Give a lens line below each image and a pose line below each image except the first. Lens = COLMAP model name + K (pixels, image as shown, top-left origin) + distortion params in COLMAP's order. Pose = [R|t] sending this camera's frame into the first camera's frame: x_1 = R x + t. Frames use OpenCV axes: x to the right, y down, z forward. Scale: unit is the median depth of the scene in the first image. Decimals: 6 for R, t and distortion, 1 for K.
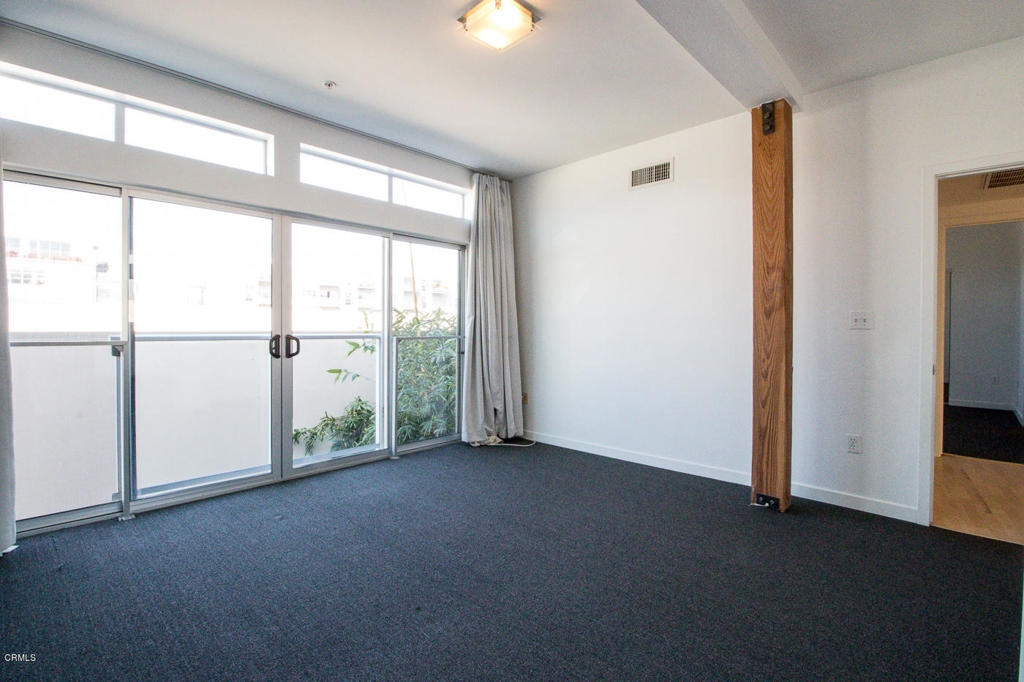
lens RADIAL K [[479.6, 0, 517.2], [0, 479.6, 334.9], [0, 0, 1]] dist [-0.008388, -0.007742]
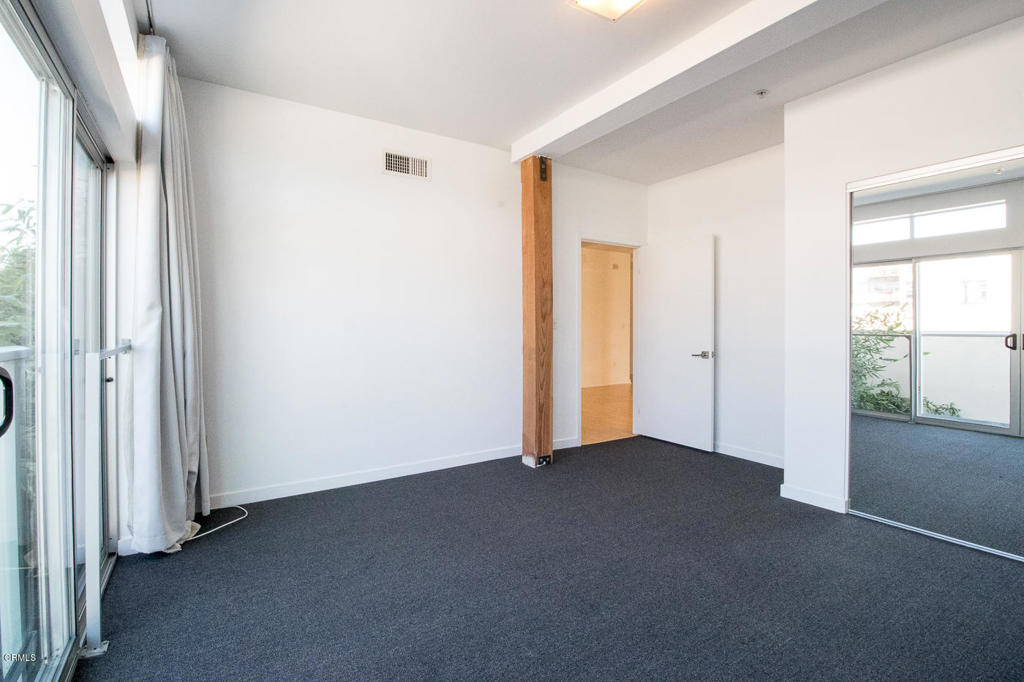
lens RADIAL K [[479.6, 0, 510.0], [0, 479.6, 336.3], [0, 0, 1]] dist [-0.008388, -0.007742]
pose [[0.242217, -0.017391, 0.970066, -0.772263], [0.018745, 0.999737, 0.013242, -0.011145], [-0.970041, 0.014976, 0.242479, 0.765352]]
